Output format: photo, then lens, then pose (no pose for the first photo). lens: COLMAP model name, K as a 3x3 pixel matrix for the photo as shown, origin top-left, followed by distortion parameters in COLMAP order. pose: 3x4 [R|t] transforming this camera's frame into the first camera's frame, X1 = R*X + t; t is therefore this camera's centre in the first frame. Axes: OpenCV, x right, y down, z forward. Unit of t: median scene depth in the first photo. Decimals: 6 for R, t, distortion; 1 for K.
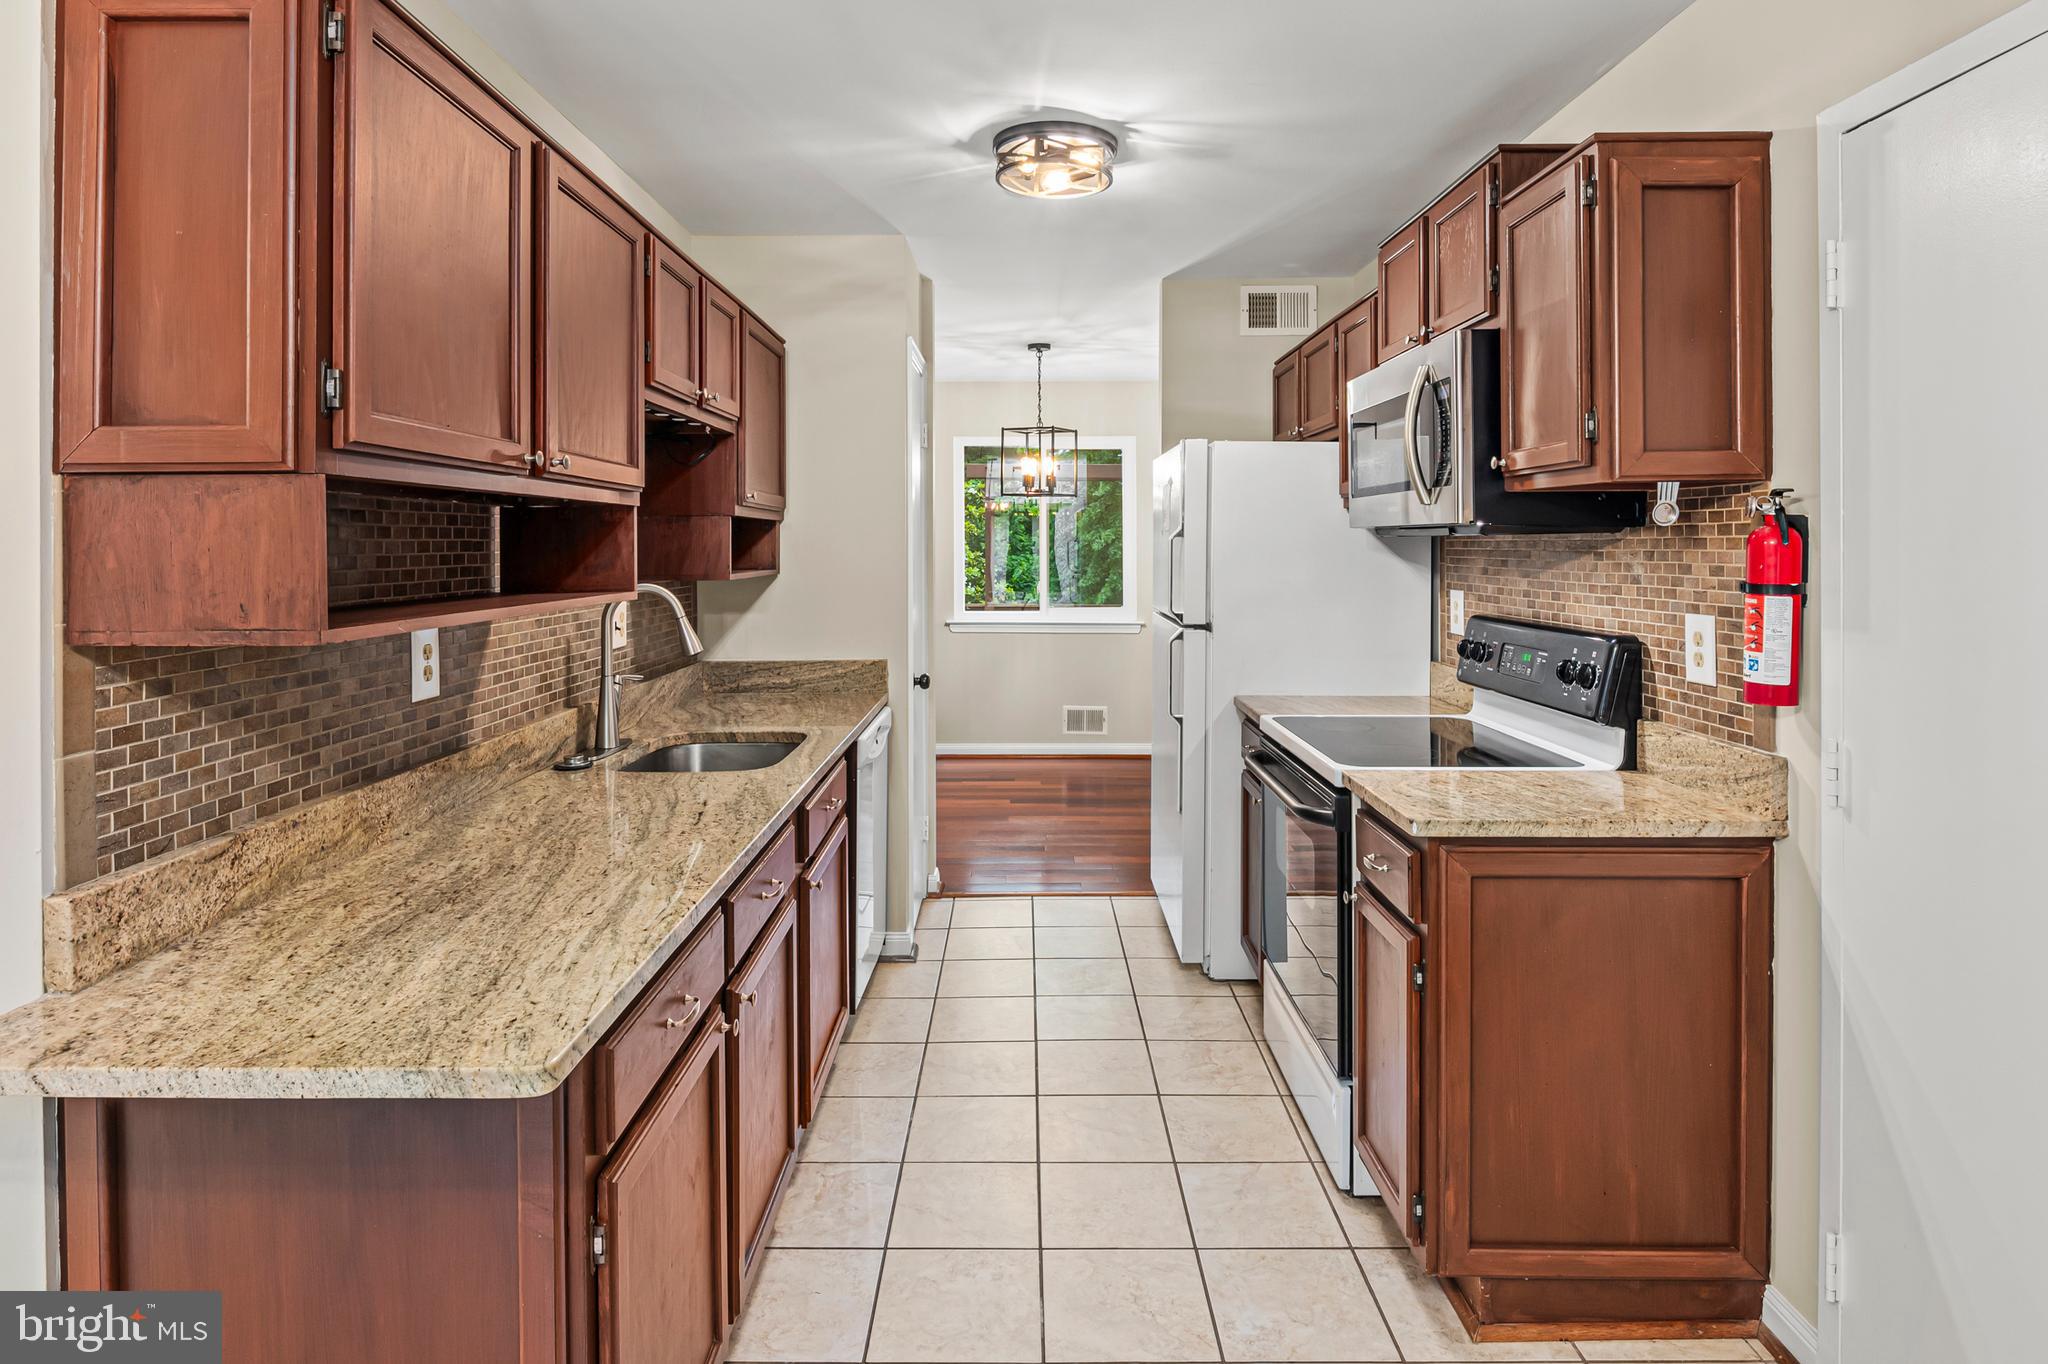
lens RADIAL K [[1163.2, 0, 1018.4], [0, 1163.2, 551.7], [0, 0, 1]] dist [0.000058, -0.000179]
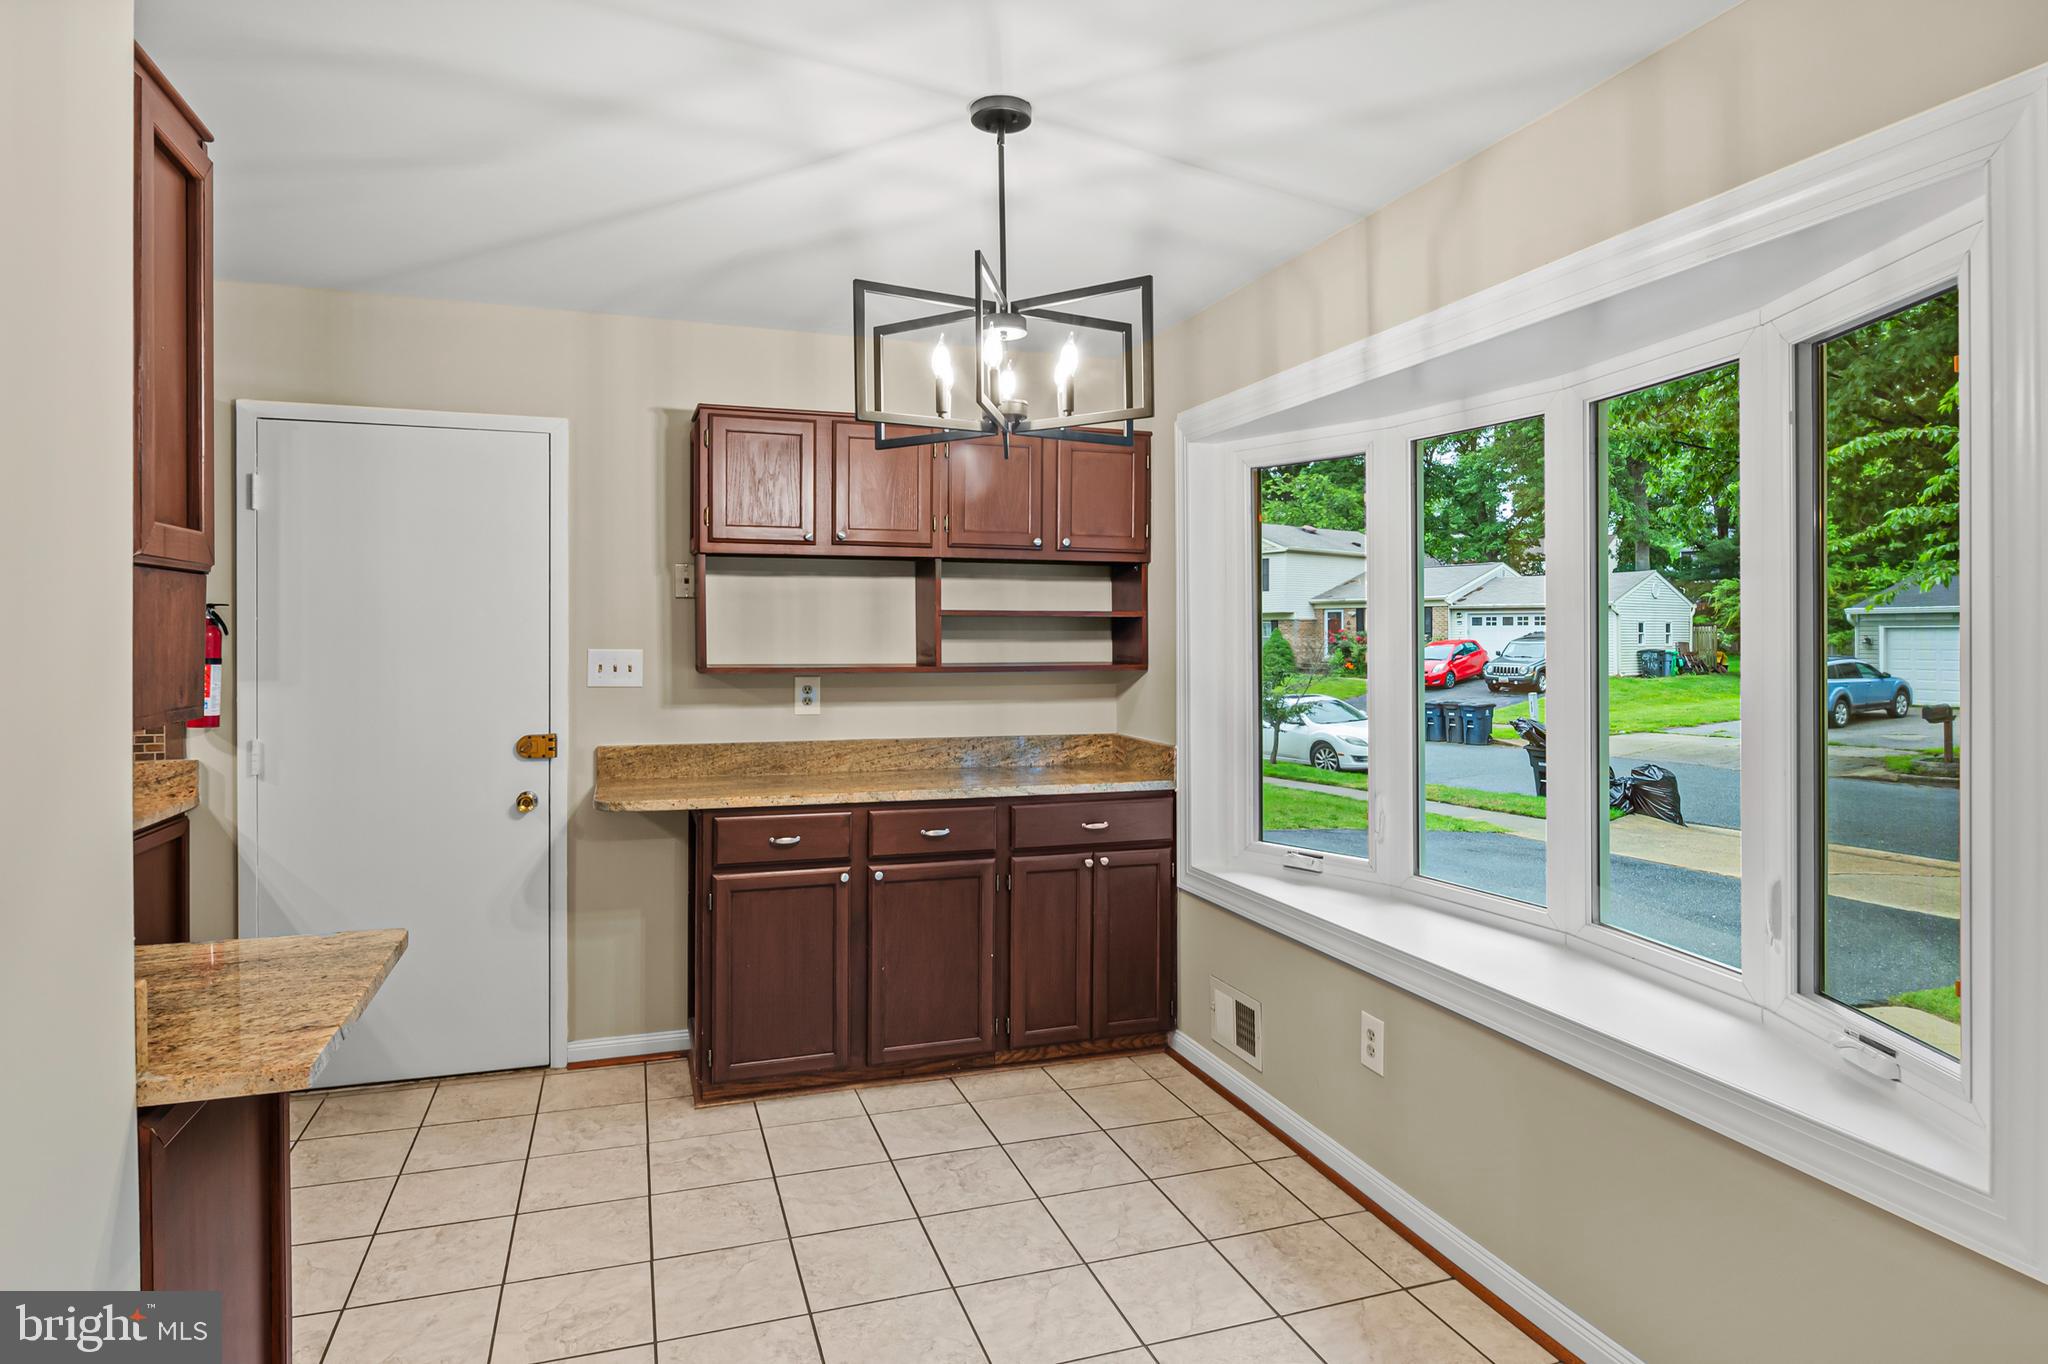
lens RADIAL K [[1139.6, 0, 1007.1], [0, 1139.6, 636.7], [0, 0, 1]] dist [-0.003525, -0.001556]
pose [[-0.315633, -0.001040, 0.948881, -1.878928], [0.007596, 0.999965, 0.003623, -0.001967], [-0.948851, 0.008352, -0.315614, 0.569972]]
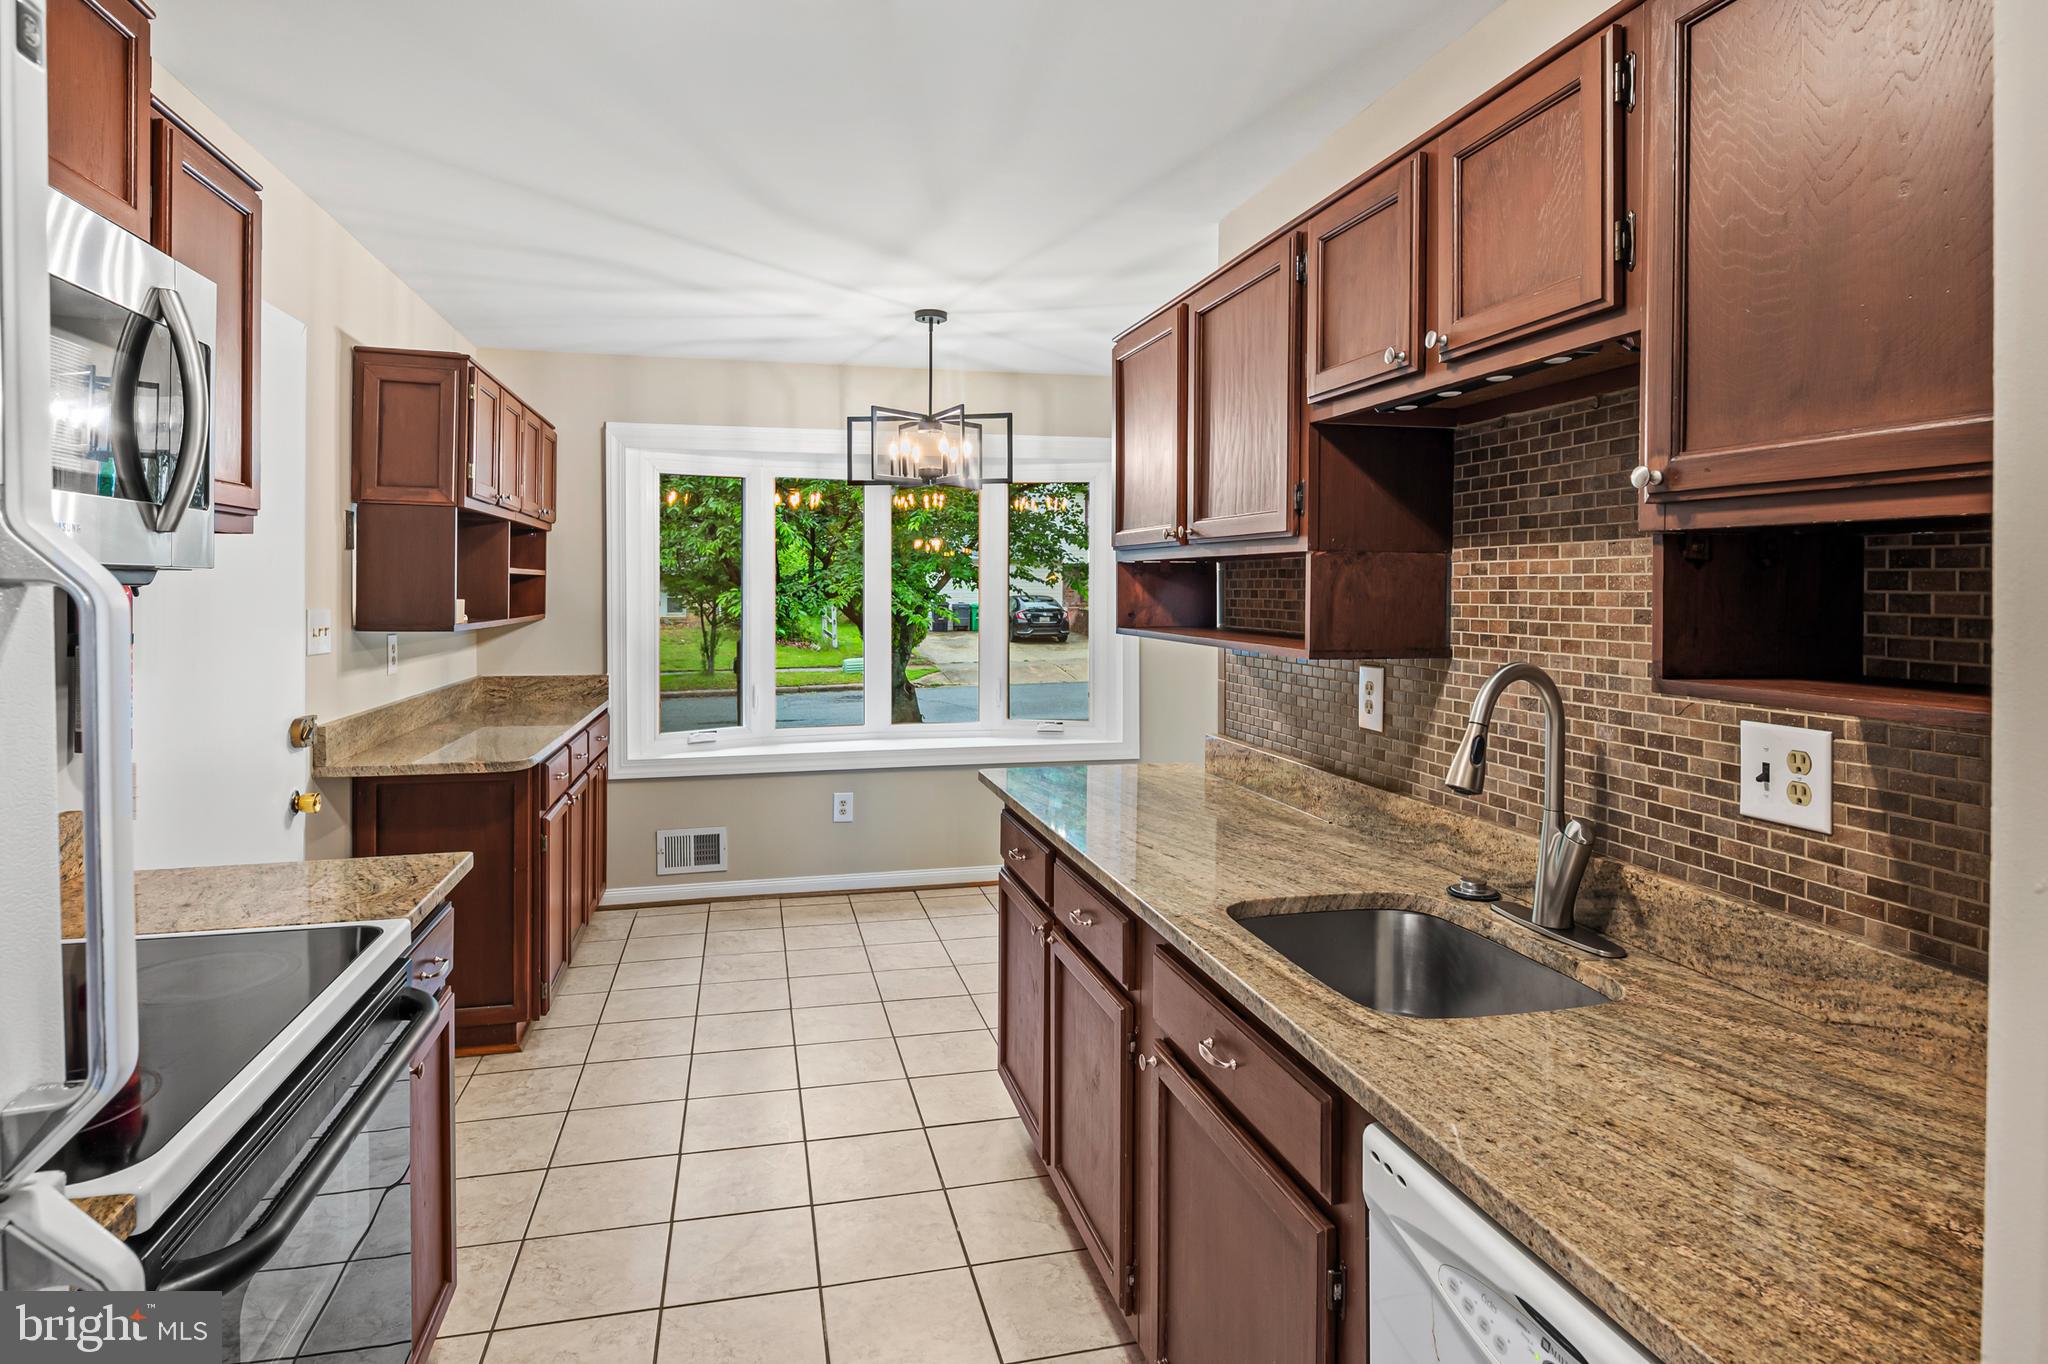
lens RADIAL K [[1112.9, 0, 1019.4], [0, 1112.9, 594.7], [0, 0, 1]] dist [-0.001831, -0.000825]
pose [[-0.971772, 0.001871, -0.235914, 0.127991], [-0.001622, 0.999892, 0.014610, -0.030961], [0.235916, 0.014580, -0.971664, 3.039494]]
